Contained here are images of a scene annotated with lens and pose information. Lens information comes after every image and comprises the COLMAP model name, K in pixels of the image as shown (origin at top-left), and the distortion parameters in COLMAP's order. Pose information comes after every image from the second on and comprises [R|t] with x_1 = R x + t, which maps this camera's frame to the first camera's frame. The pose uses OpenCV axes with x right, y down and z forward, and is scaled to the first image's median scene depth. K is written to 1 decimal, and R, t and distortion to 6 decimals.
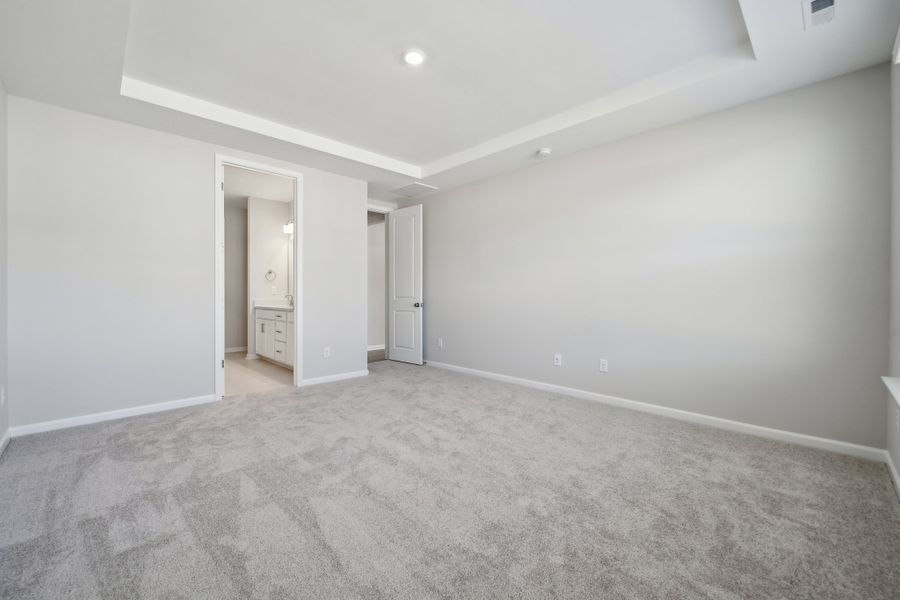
lens RADIAL K [[364.4, 0, 454.1], [0, 364.4, 297.1], [0, 0, 1]] dist [0.015838, 0.000124]
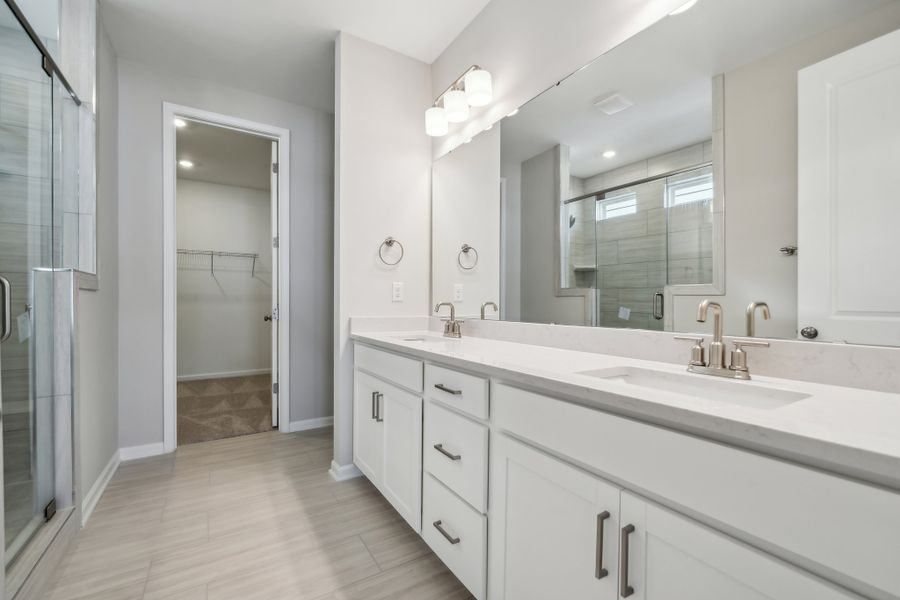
lens RADIAL K [[381.6, 0, 455.6], [0, 381.6, 297.8], [0, 0, 1]] dist [-0.000400, -0.000209]
pose [[0.979598, 0.000802, -0.200963, -0.364859], [-0.003597, 0.999902, -0.013544, -0.007209], [0.200933, 0.013991, 0.979505, 0.643891]]
